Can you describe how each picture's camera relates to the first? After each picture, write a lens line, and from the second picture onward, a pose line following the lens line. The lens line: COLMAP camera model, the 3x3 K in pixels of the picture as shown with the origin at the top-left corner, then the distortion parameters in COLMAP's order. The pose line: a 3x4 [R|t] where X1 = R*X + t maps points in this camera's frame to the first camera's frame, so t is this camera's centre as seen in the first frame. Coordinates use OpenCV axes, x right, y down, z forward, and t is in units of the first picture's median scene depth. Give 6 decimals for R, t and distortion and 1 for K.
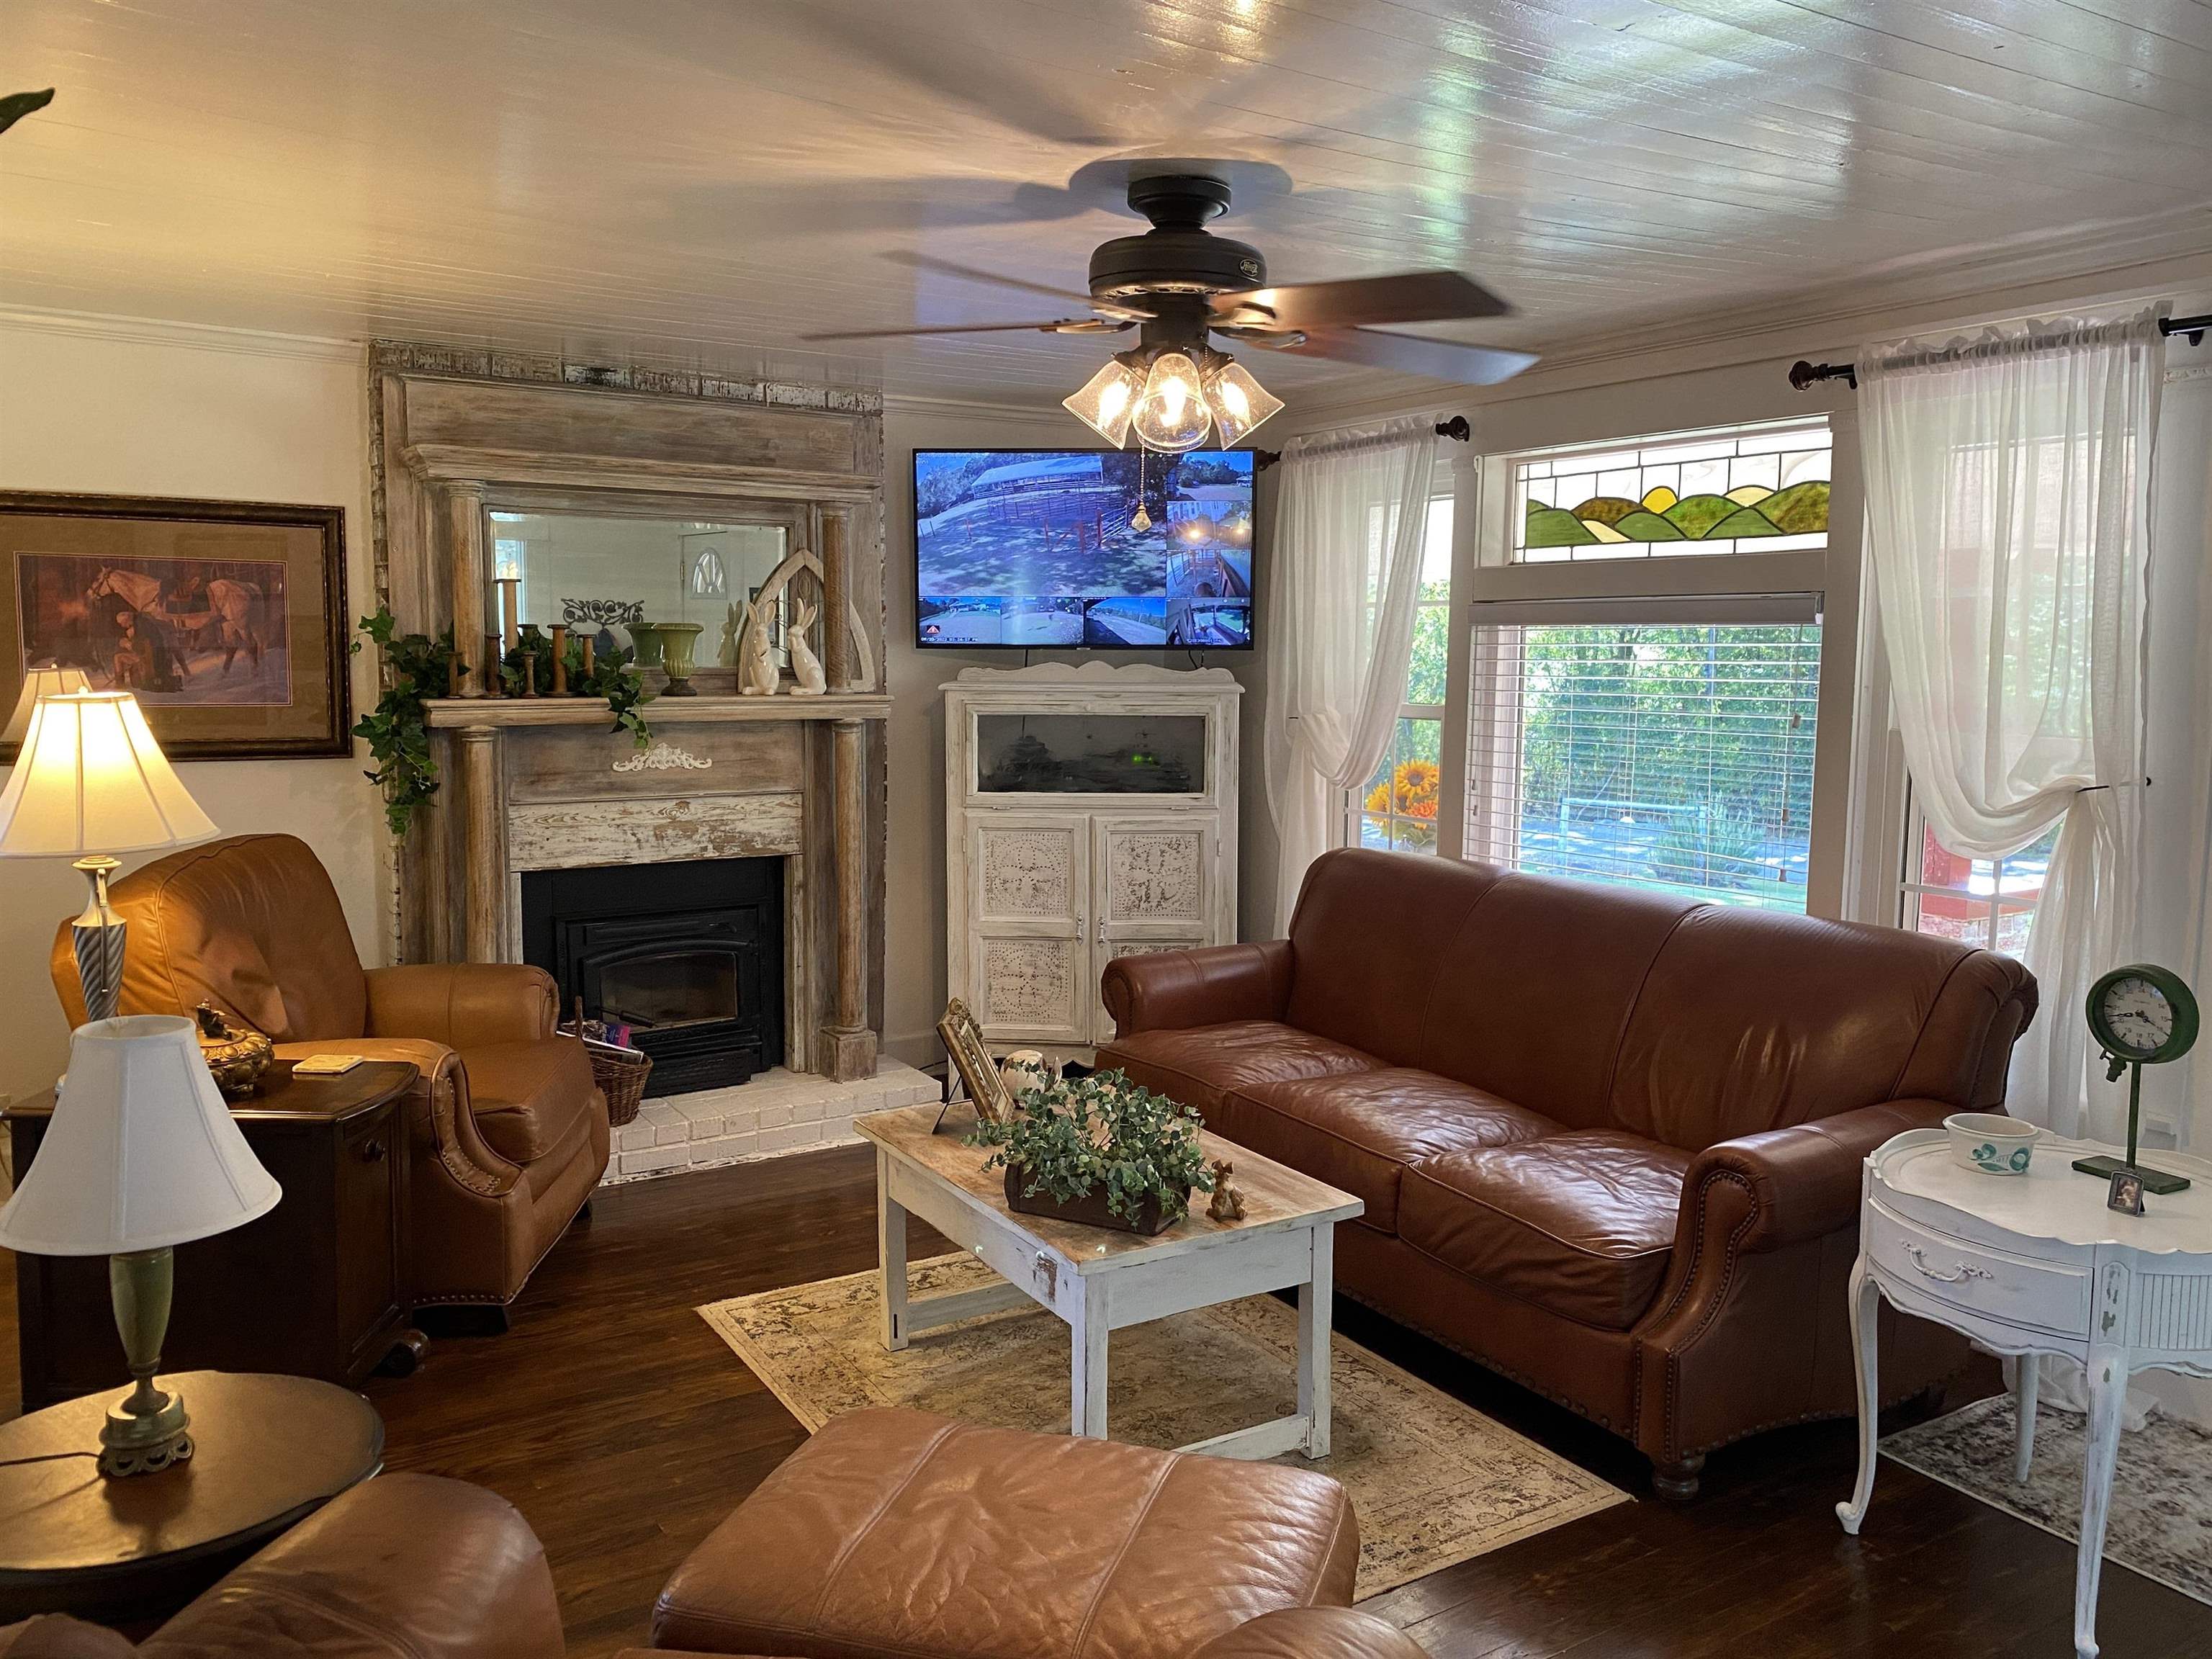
lens RADIAL K [[1667.7, 0, 1106.0], [0, 1667.7, 829.5], [0, 0, 1]] dist [0.163651, -0.320436]
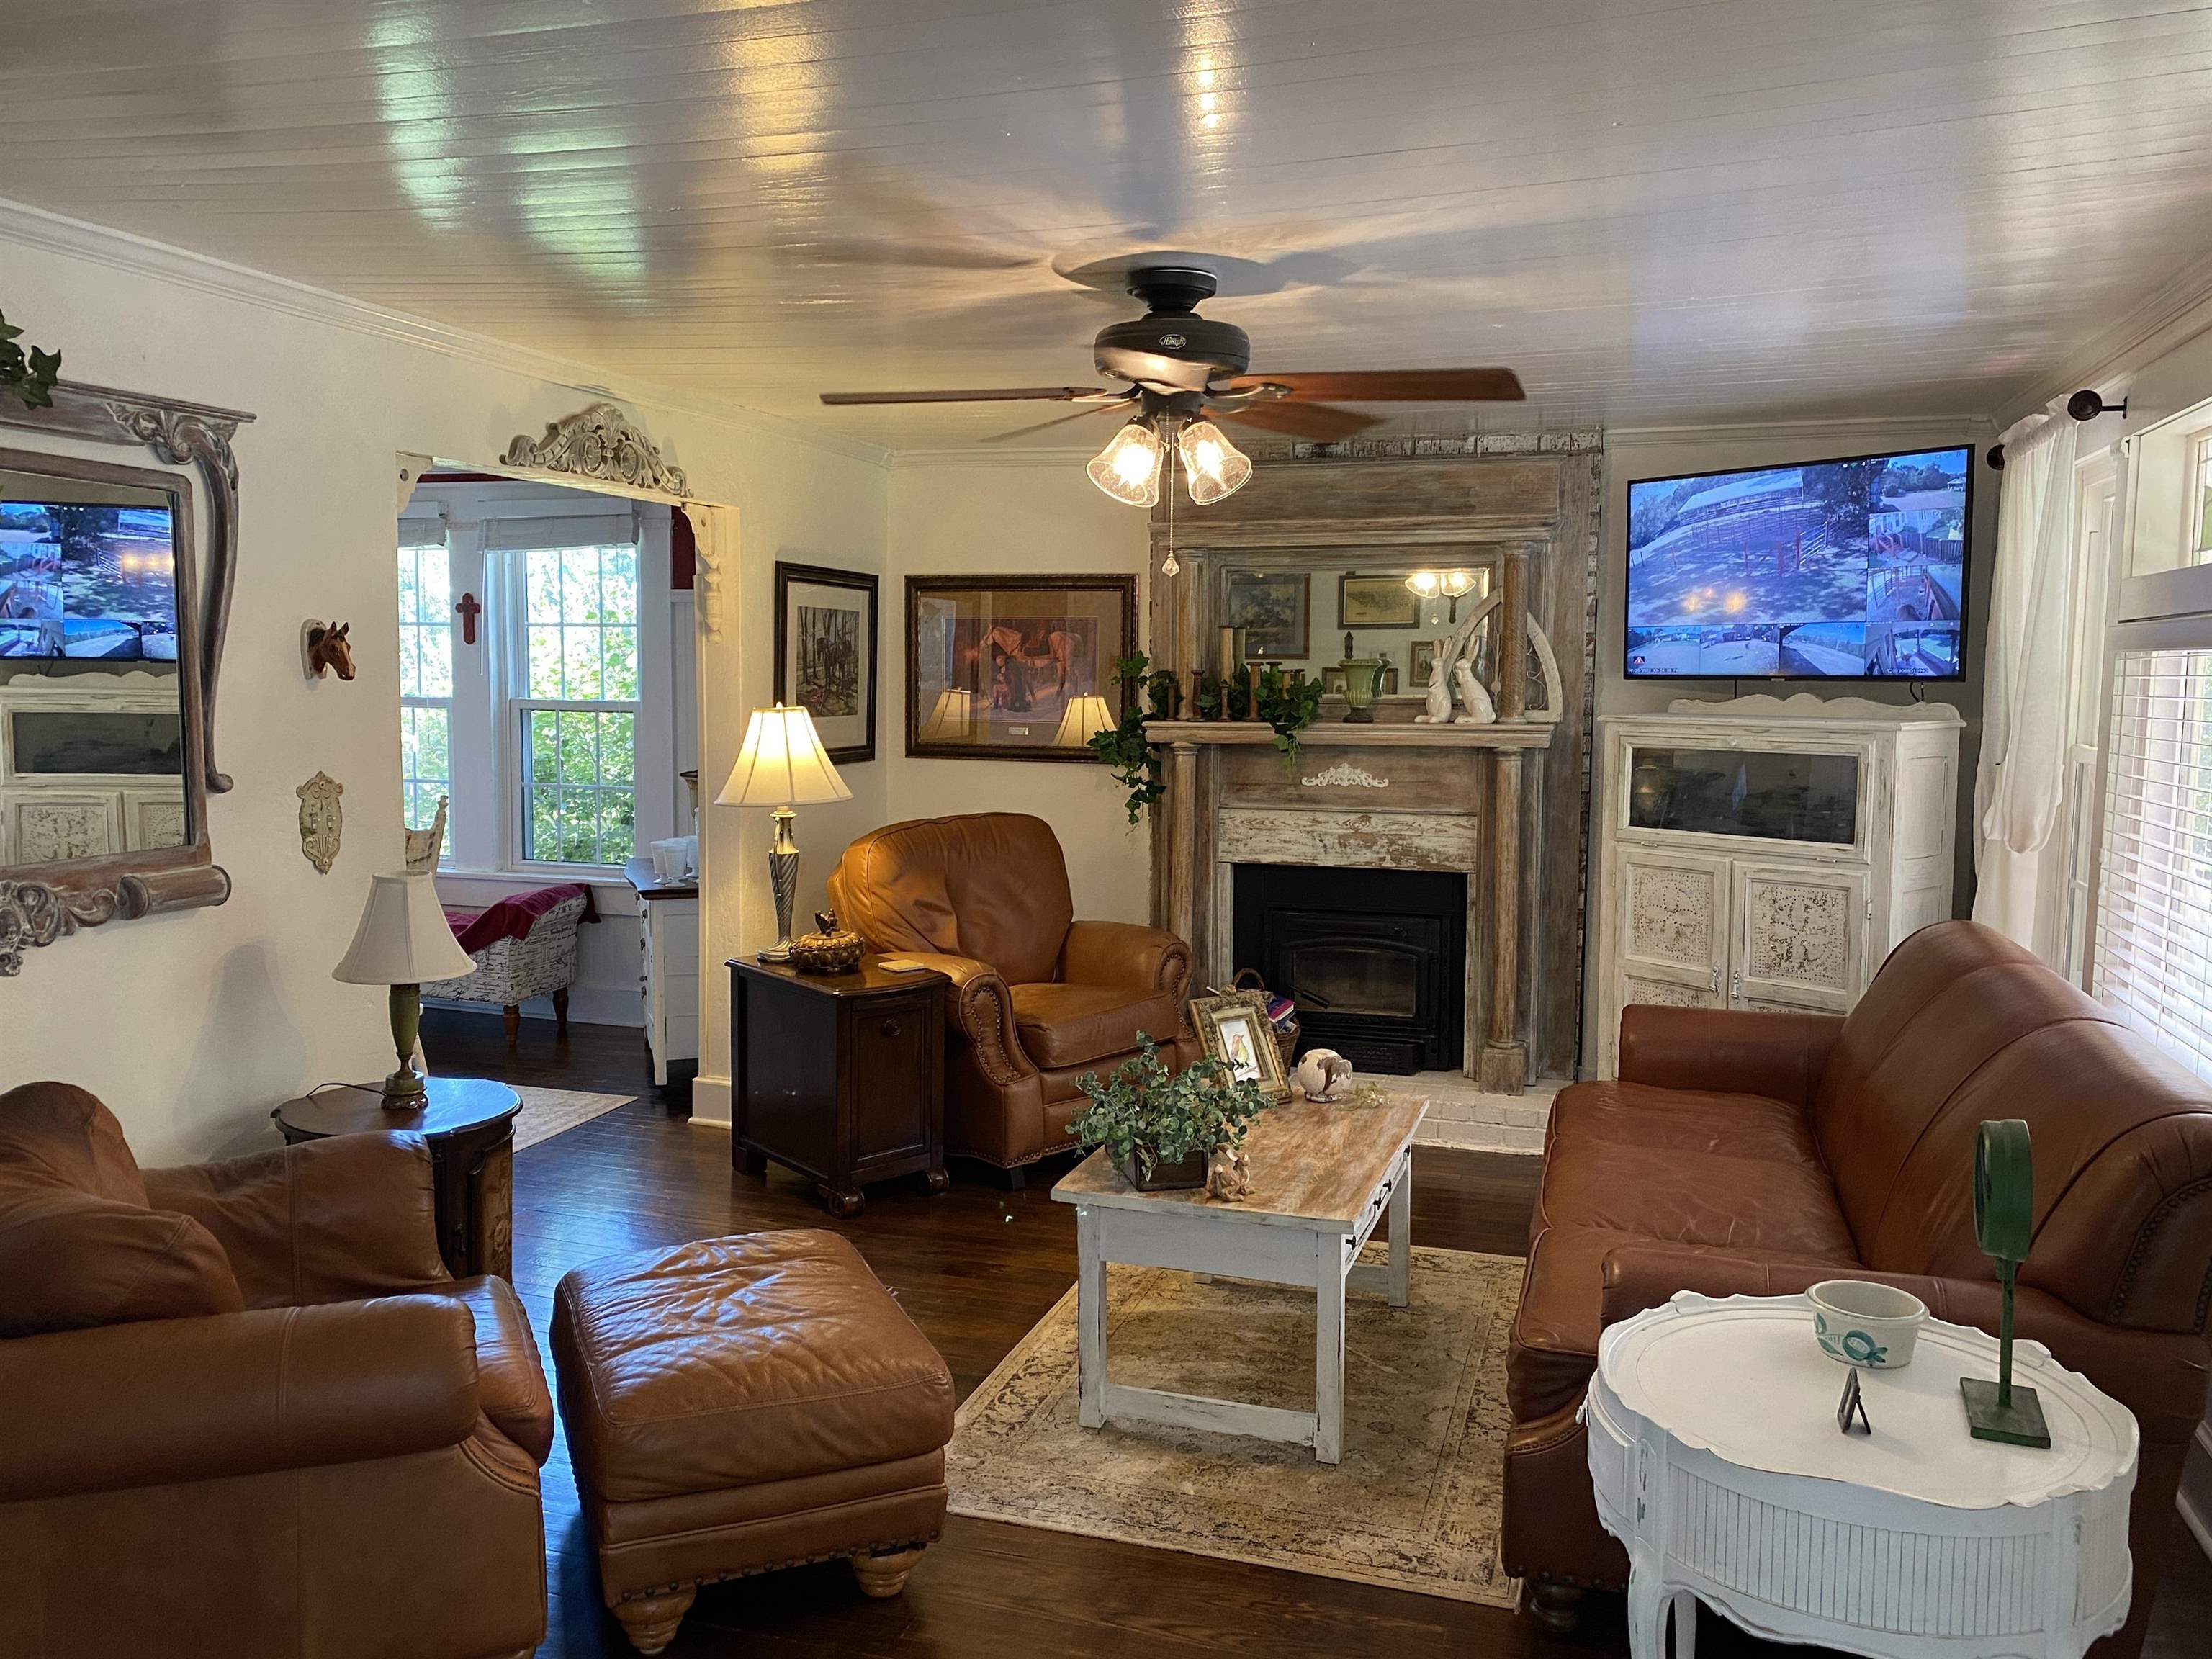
lens RADIAL K [[1667.7, 0, 1106.0], [0, 1667.7, 829.5], [0, 0, 1]] dist [0.163651, -0.320436]
pose [[0.660386, 0.070386, -0.747621, 0.464411], [-0.086833, 0.996077, 0.017077, -0.011005], [0.745889, 0.053641, 0.663906, 0.117703]]
